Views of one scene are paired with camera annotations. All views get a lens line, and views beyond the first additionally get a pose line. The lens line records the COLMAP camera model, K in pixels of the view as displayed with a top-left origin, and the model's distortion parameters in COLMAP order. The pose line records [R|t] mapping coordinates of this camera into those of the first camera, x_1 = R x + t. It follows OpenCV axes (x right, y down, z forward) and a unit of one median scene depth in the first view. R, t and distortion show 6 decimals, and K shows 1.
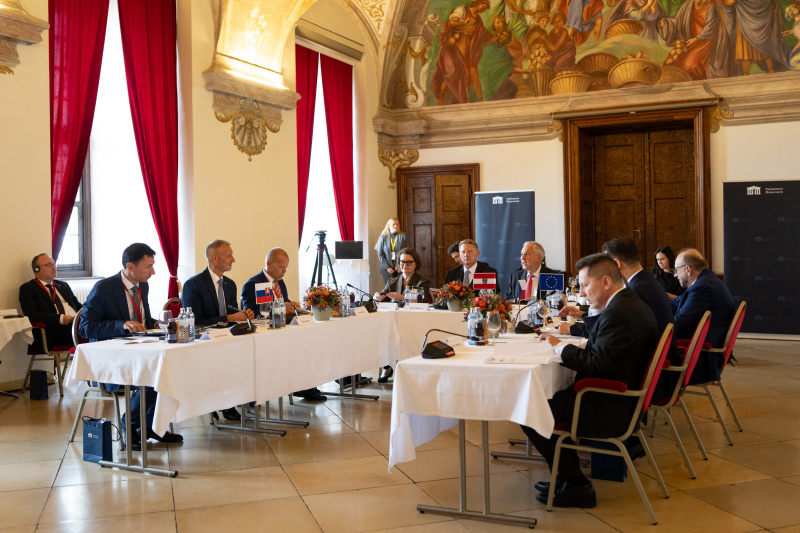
lens RADIAL K [[835.9, 0, 400.8], [0, 835.9, 291.2], [0, 0, 1]] dist [0.002940, -0.042772]
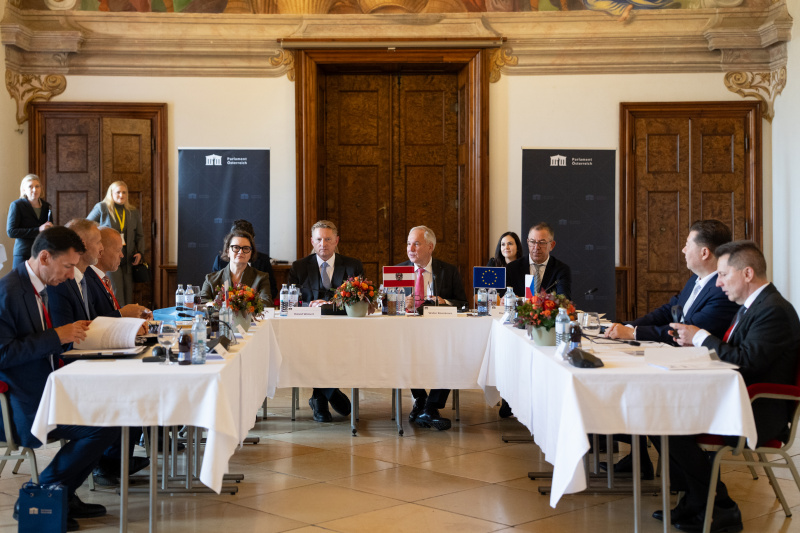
lens RADIAL K [[1325.6, 0, 356.1], [0, 1325.6, 265.1], [0, 0, 1]] dist [0.223754, 0.037675]
pose [[0.895145, -0.001615, 0.445773, -0.274529], [0.010898, 0.999774, -0.018261, -0.000478], [-0.445643, 0.021204, 0.894960, -0.038511]]
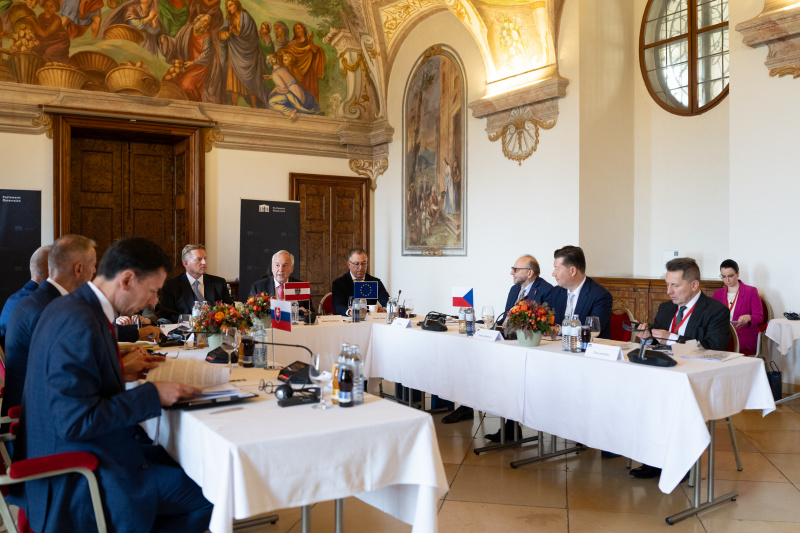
lens RADIAL K [[720.5, 0, 413.6], [0, 720.5, 269.5], [0, 0, 1]] dist [-0.002438, -0.073290]
pose [[0.496749, -0.003023, 0.867889, -0.291146], [0.037662, 0.999127, -0.018077, -0.009966], [-0.867077, 0.041666, 0.496429, 0.296119]]
